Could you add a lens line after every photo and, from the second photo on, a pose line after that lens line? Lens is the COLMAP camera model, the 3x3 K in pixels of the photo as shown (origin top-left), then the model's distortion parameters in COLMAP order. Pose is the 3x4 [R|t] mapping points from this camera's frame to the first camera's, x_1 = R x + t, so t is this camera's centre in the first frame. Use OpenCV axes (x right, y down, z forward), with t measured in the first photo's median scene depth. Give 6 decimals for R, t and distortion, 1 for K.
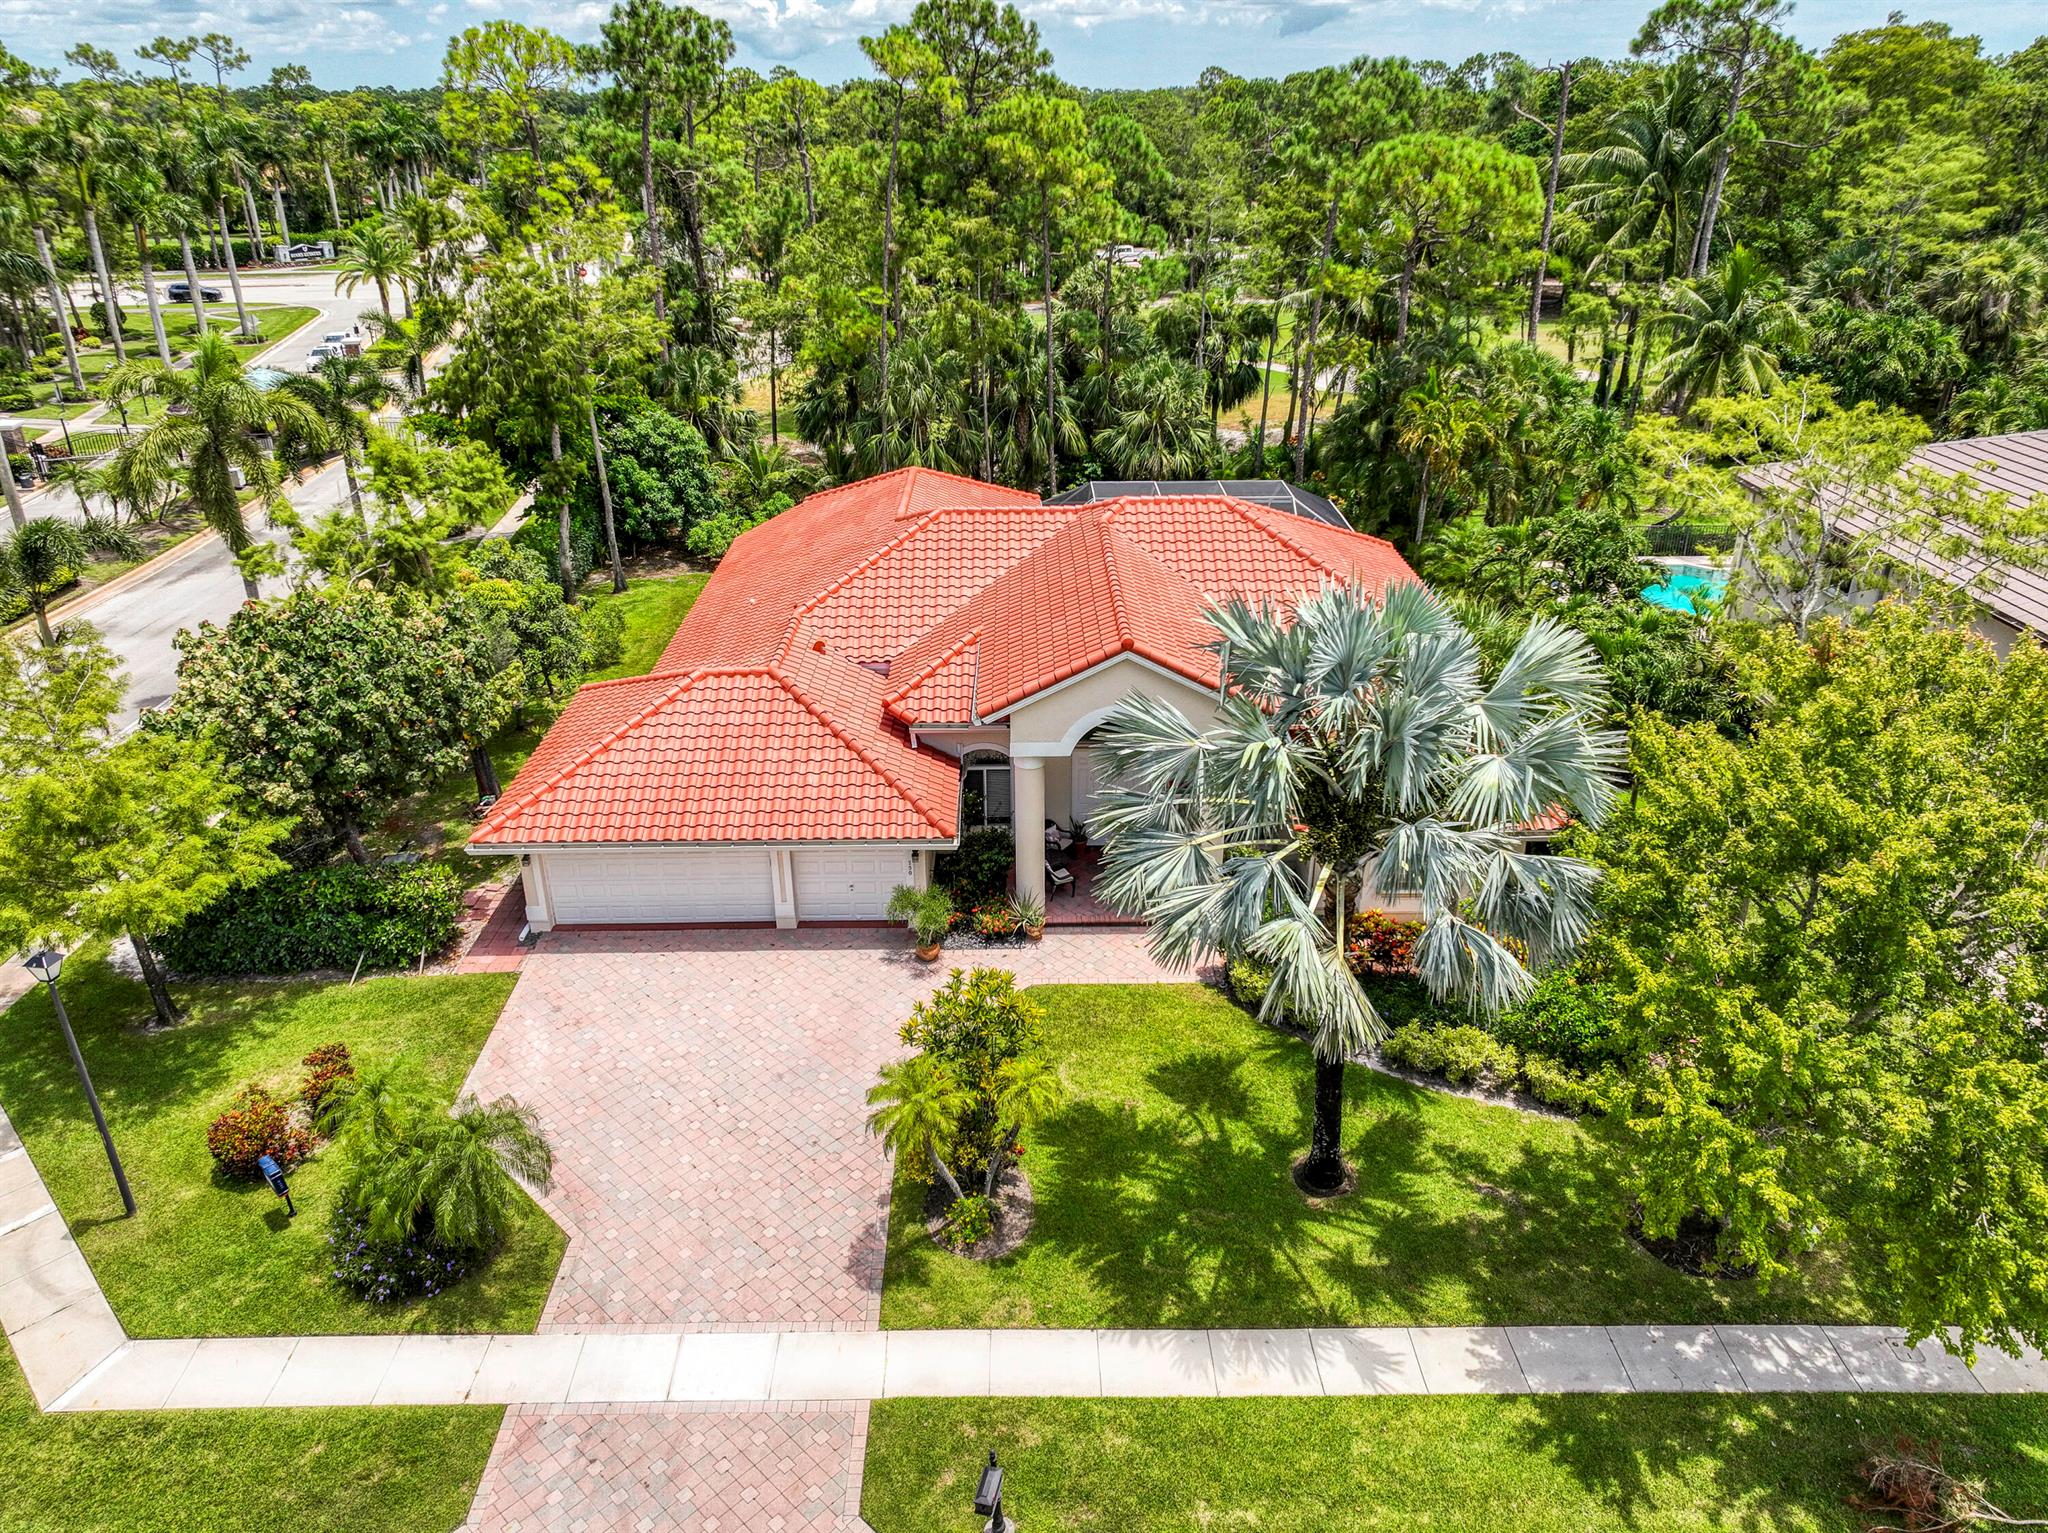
lens RADIAL K [[1437.8, 0, 1029.7], [0, 1437.8, 766.0], [0, 0, 1]] dist [-0.005279, 0.023004]
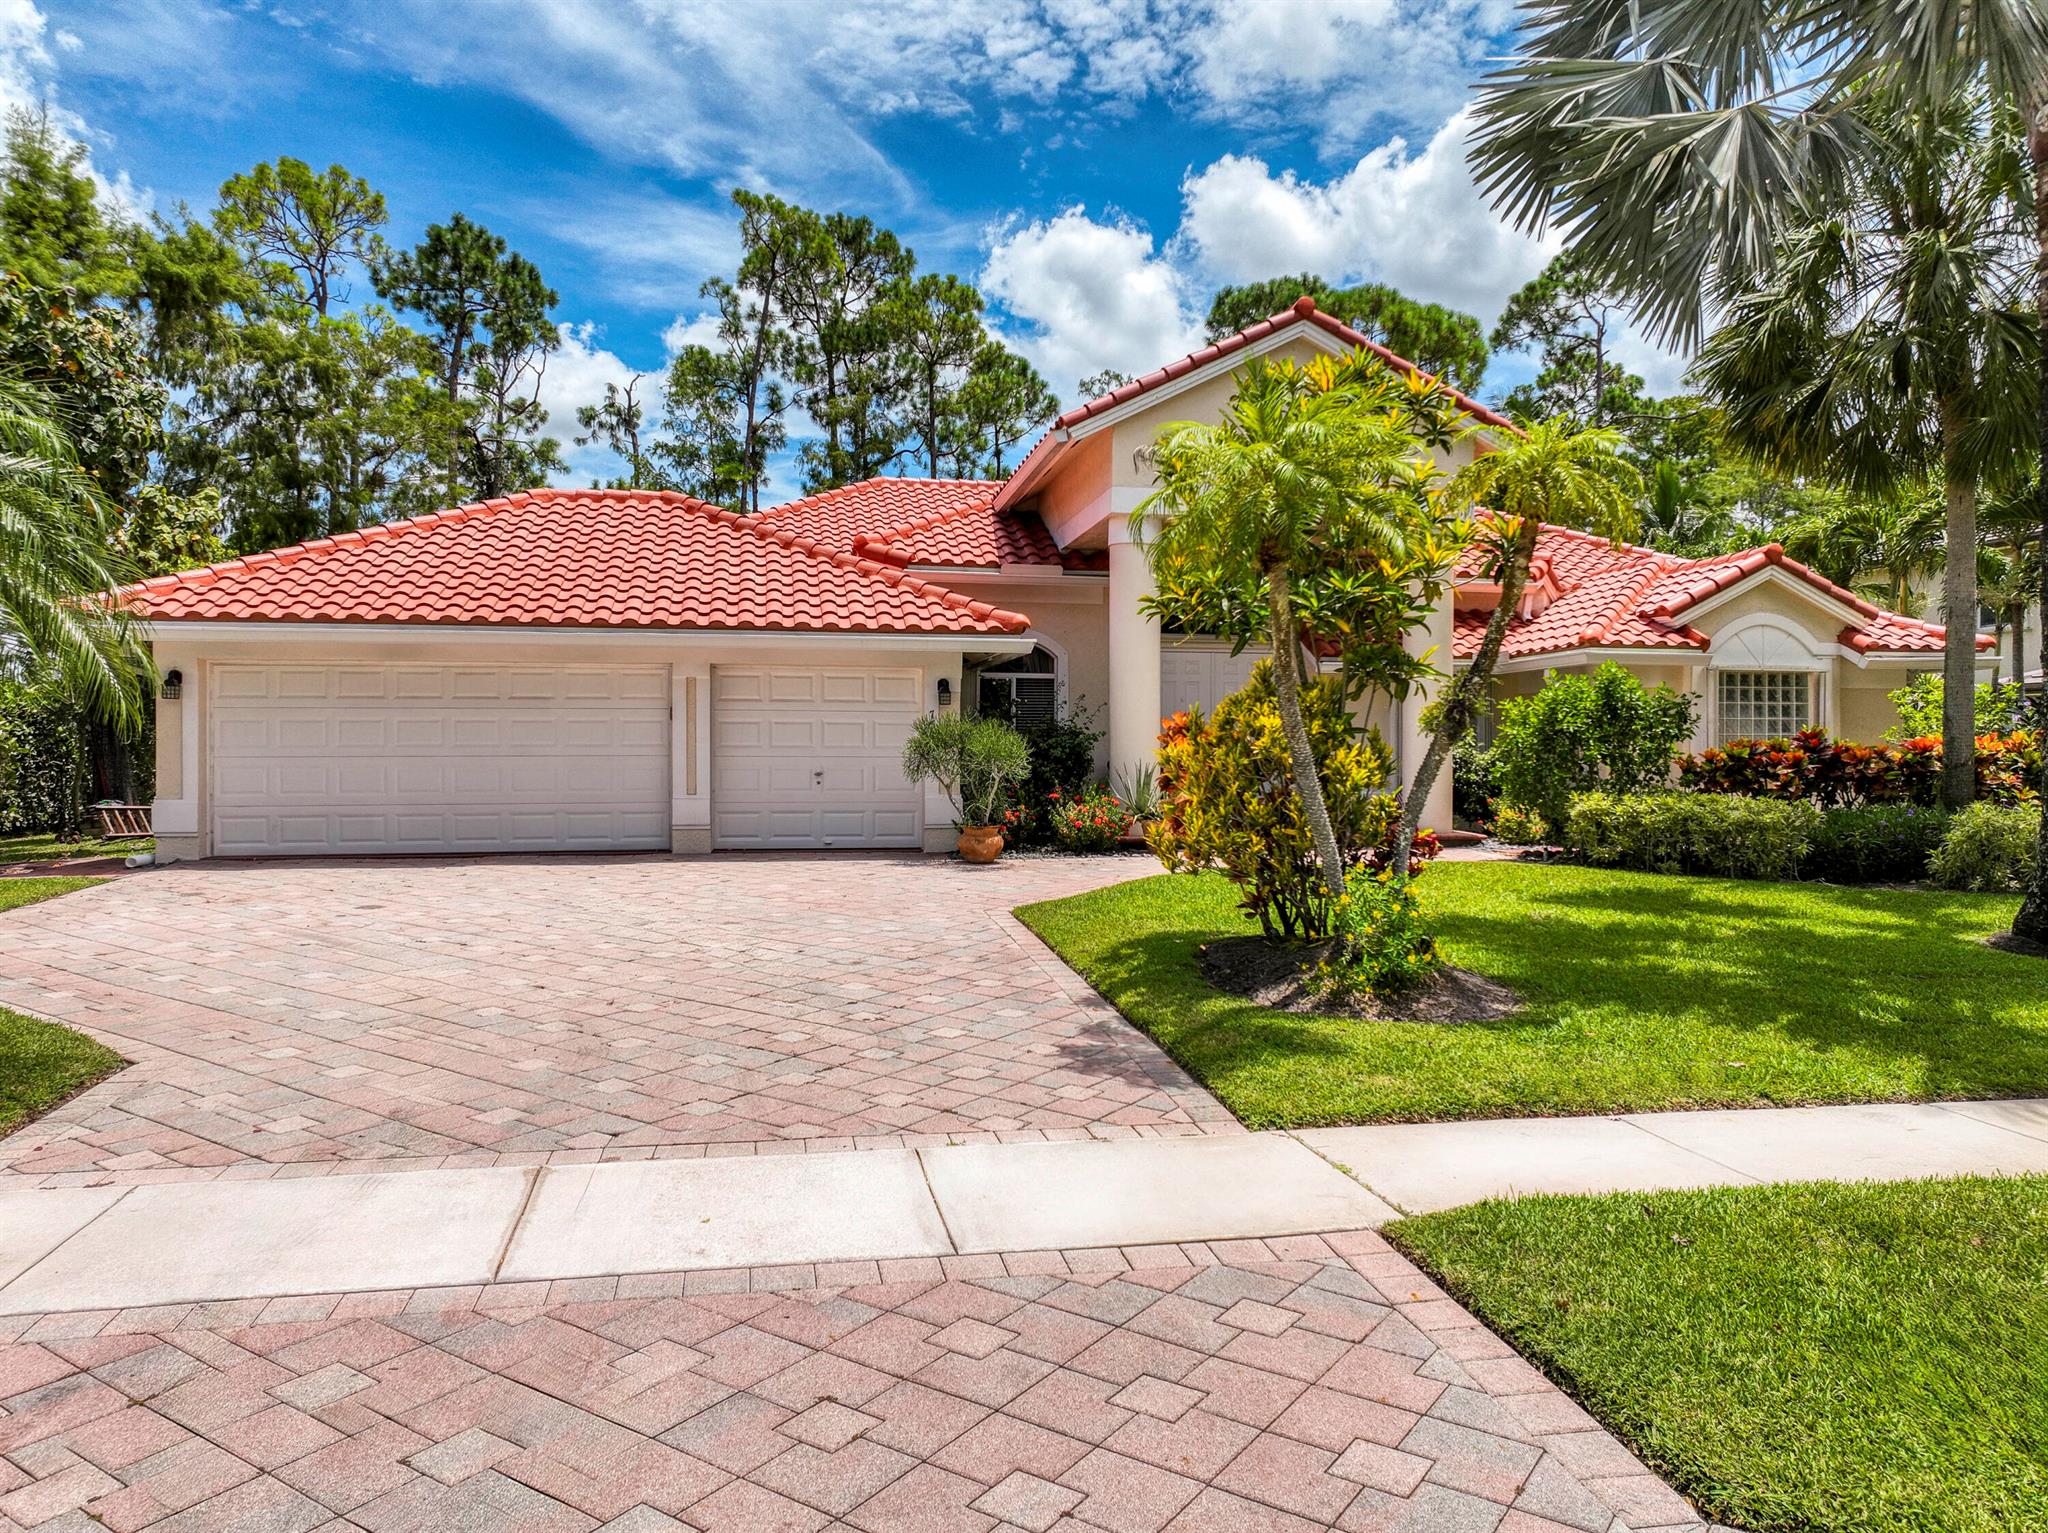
lens RADIAL K [[1437.8, 0, 1029.7], [0, 1437.8, 766.0], [0, 0, 1]] dist [-0.005279, 0.023004]
pose [[0.984828, 0.006058, 0.173425, -0.190895], [0.066628, 0.909587, -0.410136, 0.421353], [-0.160230, 0.415469, 0.895384, 0.687404]]
